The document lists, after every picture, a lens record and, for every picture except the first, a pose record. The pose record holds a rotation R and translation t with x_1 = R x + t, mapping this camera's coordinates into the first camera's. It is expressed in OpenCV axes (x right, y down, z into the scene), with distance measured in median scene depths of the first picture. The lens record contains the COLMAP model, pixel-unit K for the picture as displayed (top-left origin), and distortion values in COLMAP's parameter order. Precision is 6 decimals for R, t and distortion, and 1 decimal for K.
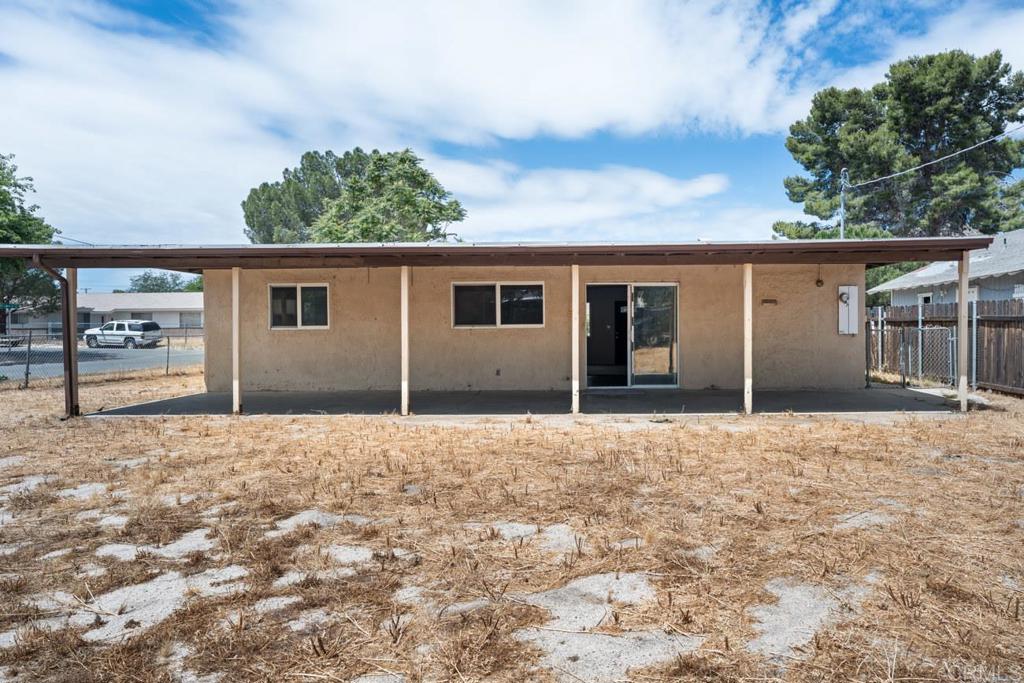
lens RADIAL K [[692.8, 0, 514.5], [0, 692.8, 341.4], [0, 0, 1]] dist [0.007180, 0.004775]
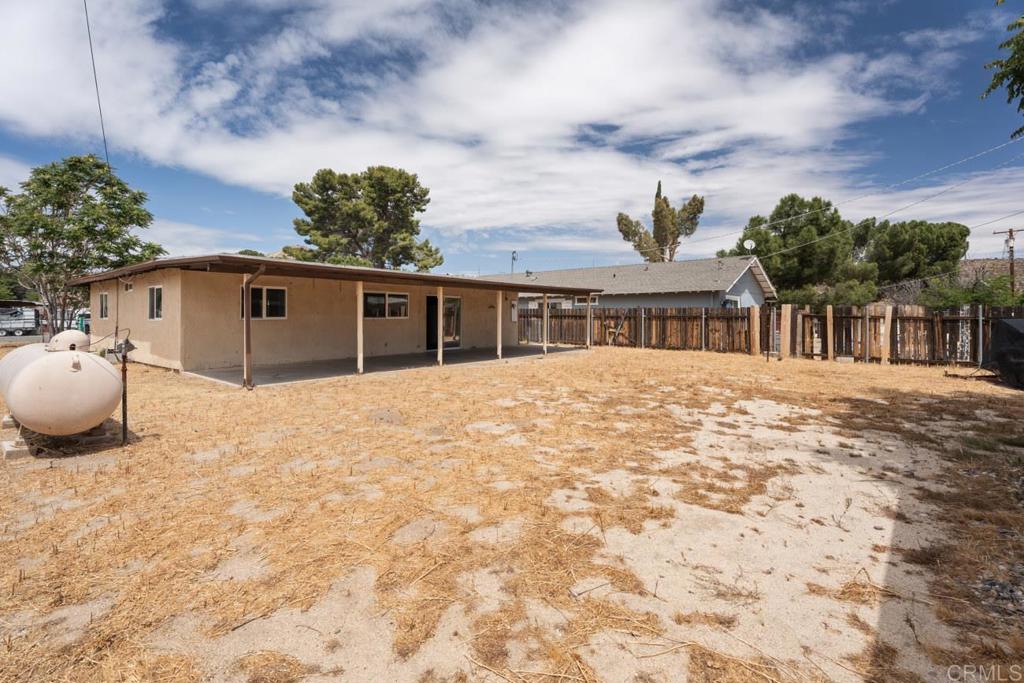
lens RADIAL K [[455.3, 0, 516.9], [0, 455.3, 316.1], [0, 0, 1]] dist [0.000663, -0.003146]
pose [[0.621387, 0.006232, 0.783479, -0.705757], [0.010898, 0.999803, -0.016596, -0.003779], [-0.783428, 0.018851, 0.621197, 0.043955]]
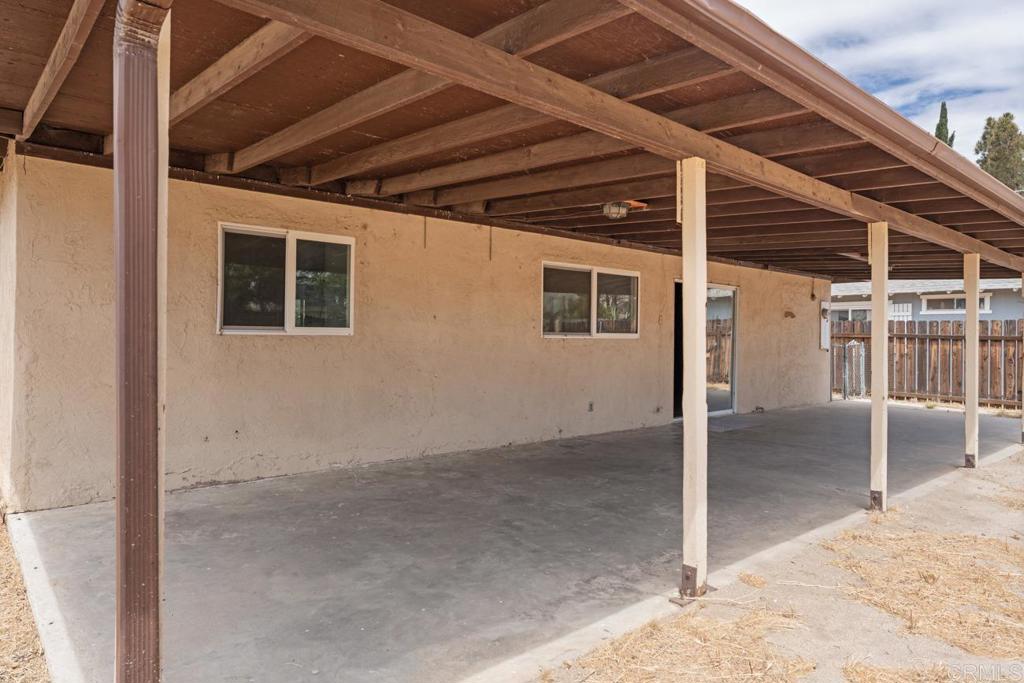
lens RADIAL K [[629.0, 0, 512.1], [0, 629.0, 339.8], [0, 0, 1]] dist [-0.000173, 0.000708]
pose [[0.756093, 0.012373, 0.654347, -0.464022], [-0.004893, 0.999900, -0.013253, -0.009522], [-0.654446, 0.006818, 0.756078, 0.603219]]
